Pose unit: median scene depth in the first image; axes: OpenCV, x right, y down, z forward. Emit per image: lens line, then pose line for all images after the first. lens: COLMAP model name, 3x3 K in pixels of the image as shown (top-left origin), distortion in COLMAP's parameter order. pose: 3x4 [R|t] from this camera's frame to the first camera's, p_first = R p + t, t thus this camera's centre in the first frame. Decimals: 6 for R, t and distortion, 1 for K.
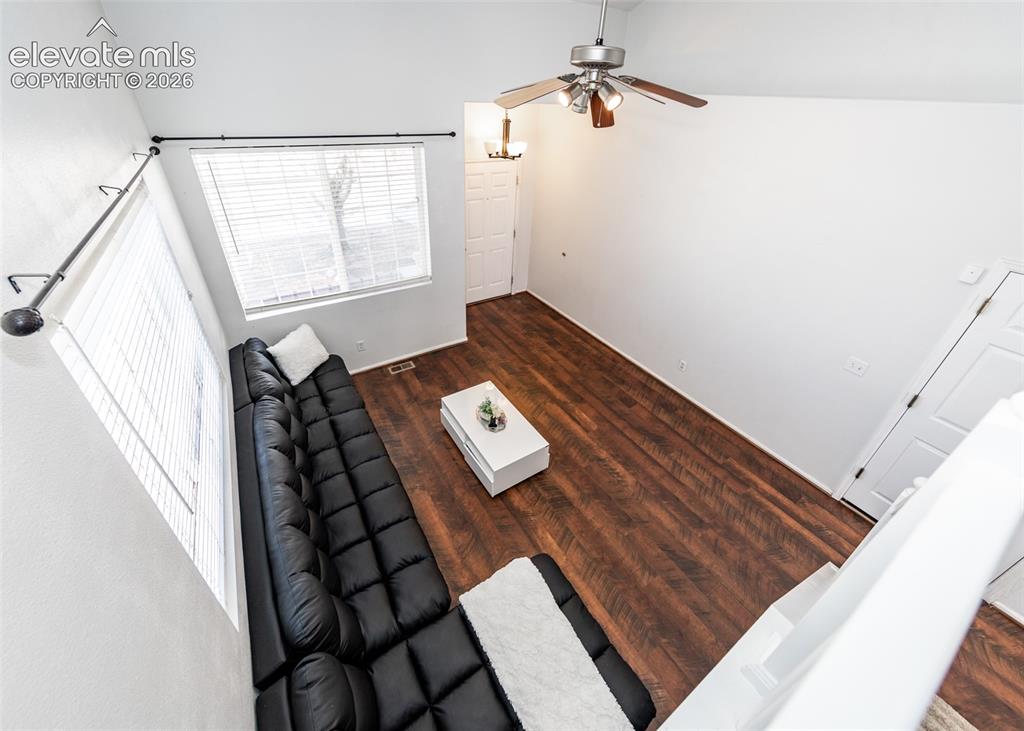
lens RADIAL K [[394.5, 0, 498.4], [0, 394.5, 316.5], [0, 0, 1]] dist [-0.000119, -0.000029]
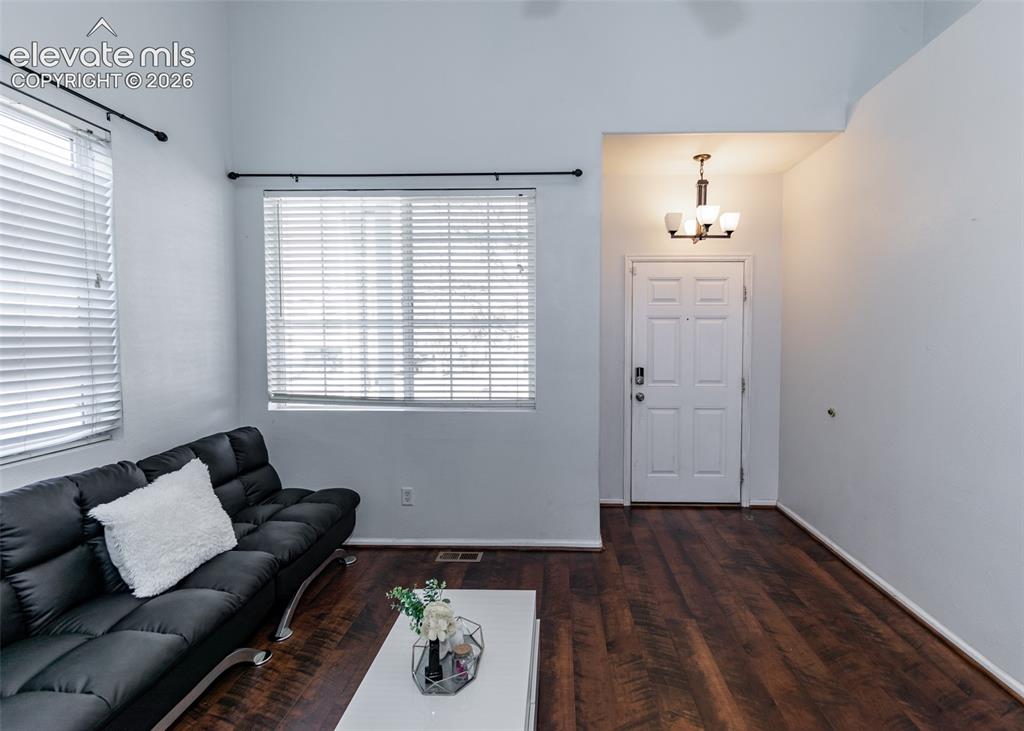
lens RADIAL K [[490.6, 0, 548.8], [0, 490.6, 362.0], [0, 0, 1]] dist [0.003267, 0.000124]
pose [[0.837576, -0.002107, -0.546317, 0.228713], [-0.248352, 0.889225, -0.384187, 0.114697], [0.486608, 0.457464, 0.744271, 0.401313]]
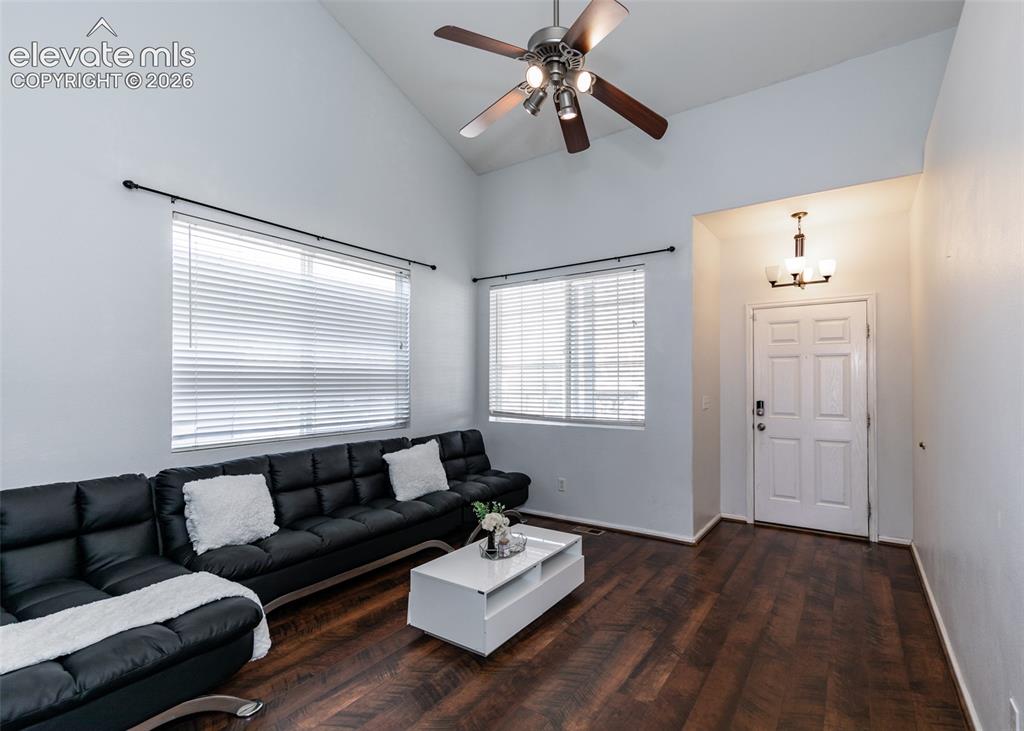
lens RADIAL K [[465.7, 0, 571.9], [0, 465.7, 379.3], [0, 0, 1]] dist [0.003074, 0.000116]
pose [[0.453388, -0.037025, -0.890544, 0.542961], [-0.428124, 0.867285, -0.254022, 0.112944], [0.781760, 0.496434, 0.377365, 0.456955]]
